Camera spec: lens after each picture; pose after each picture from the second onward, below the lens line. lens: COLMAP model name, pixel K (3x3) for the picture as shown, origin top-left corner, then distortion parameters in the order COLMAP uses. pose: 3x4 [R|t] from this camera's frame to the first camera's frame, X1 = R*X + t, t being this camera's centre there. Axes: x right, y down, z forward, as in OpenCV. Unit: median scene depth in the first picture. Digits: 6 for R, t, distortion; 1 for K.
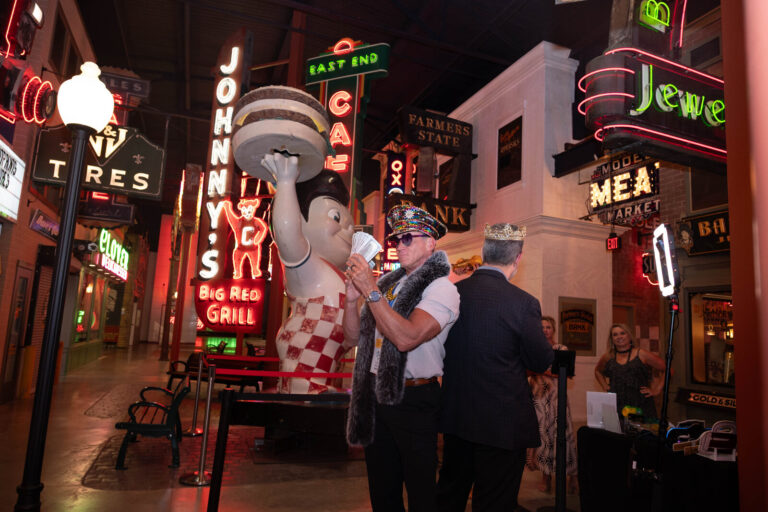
lens RADIAL K [[520.1, 0, 390.4], [0, 520.1, 250.3], [0, 0, 1]] dist [0.000695, 0.006572]
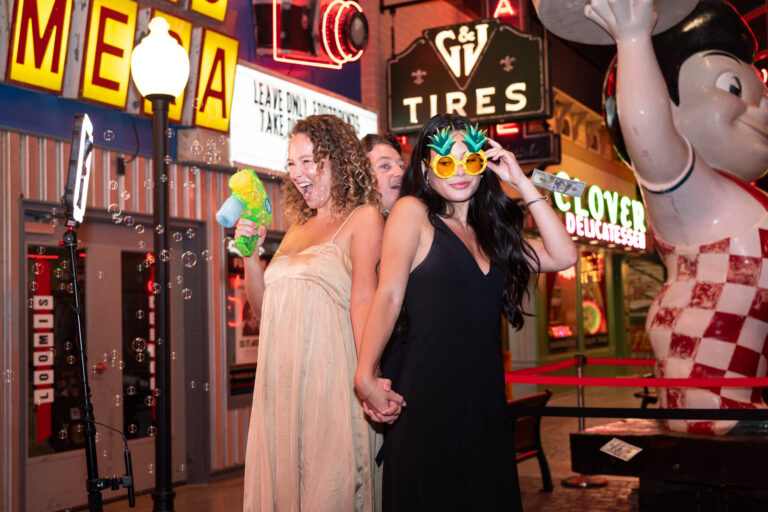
lens RADIAL K [[983.7, 0, 383.4], [0, 983.7, 256.6], [0, 0, 1]] dist [-0.004812, 0.000000]
pose [[0.651846, -0.122345, -0.748418, 0.402848], [0.180116, 0.983638, -0.003921, 0.048747], [0.736651, -0.132246, 0.663216, 0.074917]]
